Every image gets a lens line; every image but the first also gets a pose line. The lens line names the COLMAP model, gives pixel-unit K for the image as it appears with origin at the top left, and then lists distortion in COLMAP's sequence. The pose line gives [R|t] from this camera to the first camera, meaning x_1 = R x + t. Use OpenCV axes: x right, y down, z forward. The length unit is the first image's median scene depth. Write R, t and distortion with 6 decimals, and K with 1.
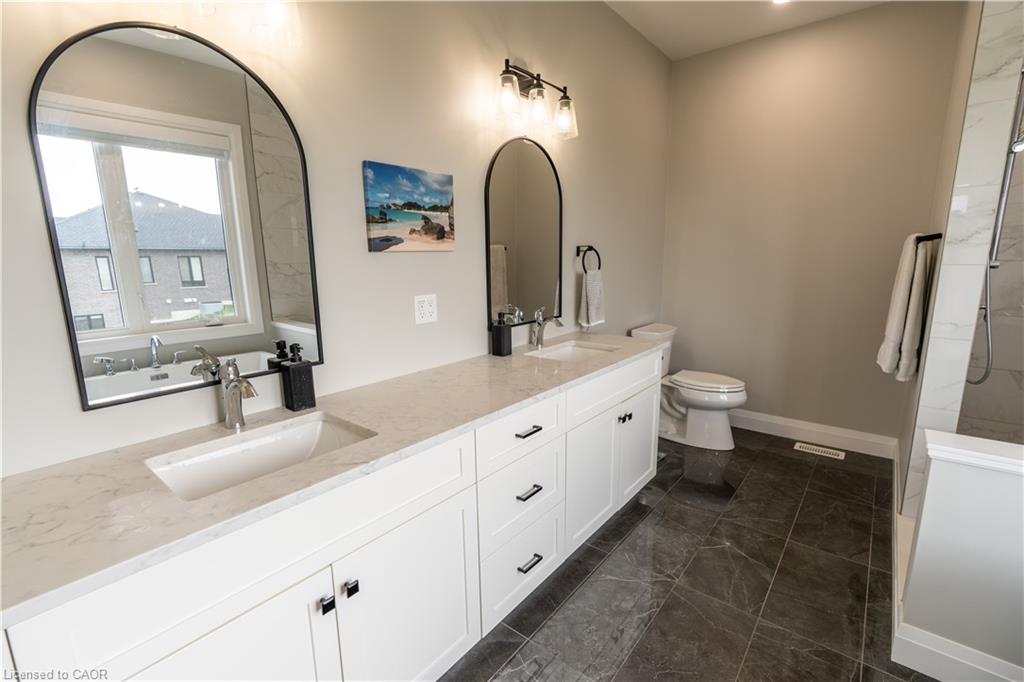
lens RADIAL K [[464.6, 0, 514.0], [0, 464.6, 338.8], [0, 0, 1]] dist [0.001921, 0.001378]
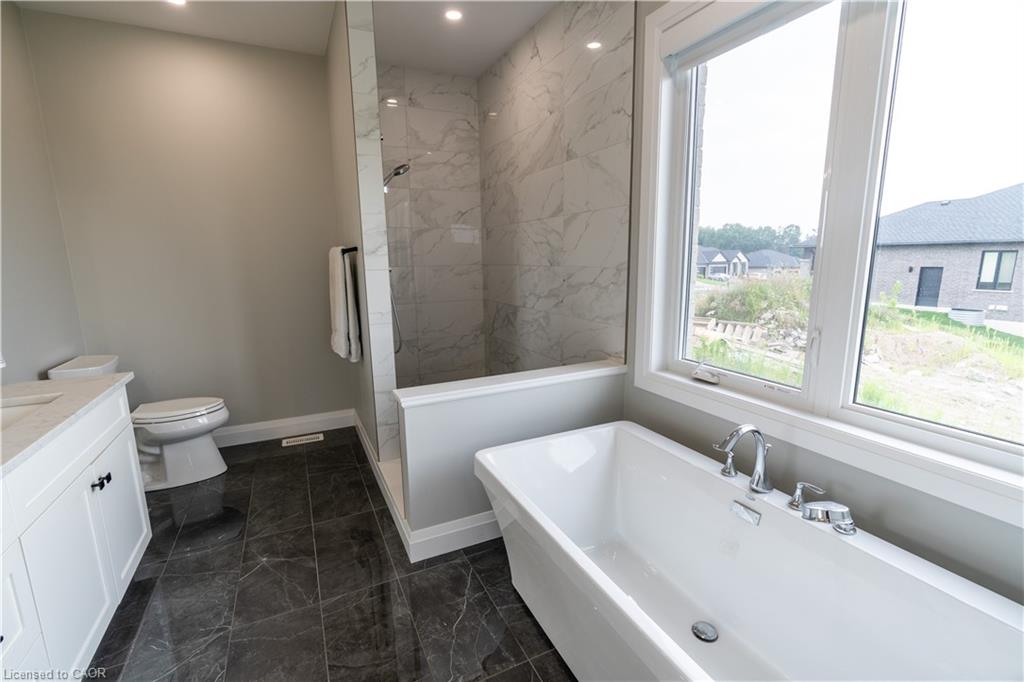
lens RADIAL K [[464.6, 0, 511.7], [0, 464.6, 337.9], [0, 0, 1]] dist [0.001921, 0.001378]
pose [[0.429186, -0.152290, 0.890285, -0.099184], [0.173192, 0.981268, 0.084361, -0.007007], [-0.886456, 0.117984, 0.447522, 0.041523]]
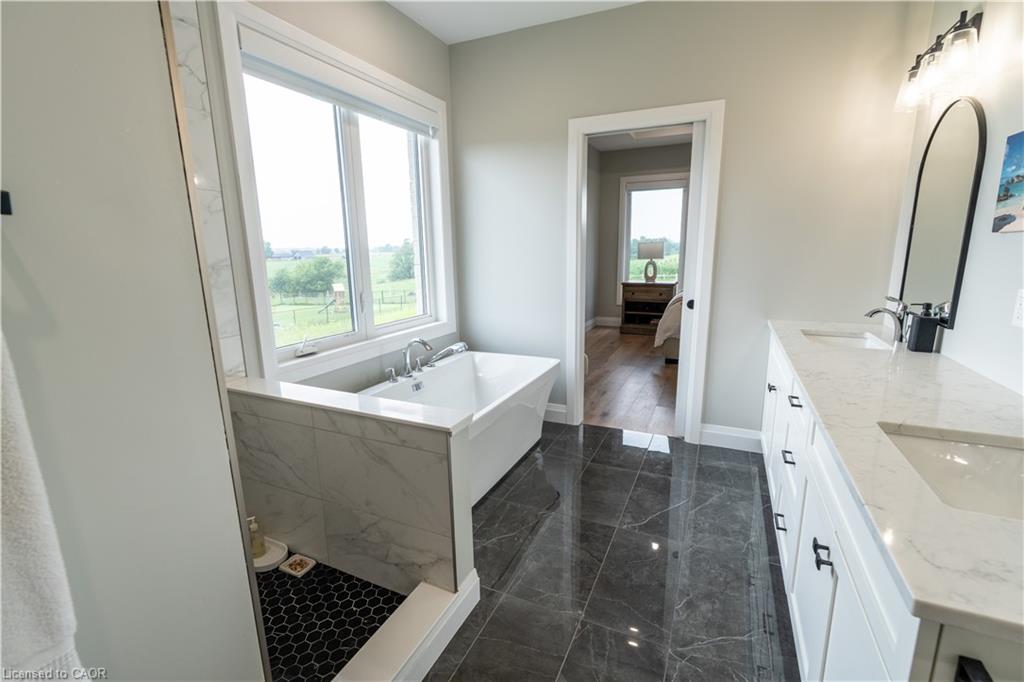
lens RADIAL K [[464.6, 0, 510.6], [0, 464.6, 347.4], [0, 0, 1]] dist [0.001921, 0.001378]
pose [[-0.970362, 0.075736, -0.229479, 0.585406], [-0.018654, 0.923310, 0.383602, -0.208735], [0.240933, 0.376514, -0.894533, 1.117771]]
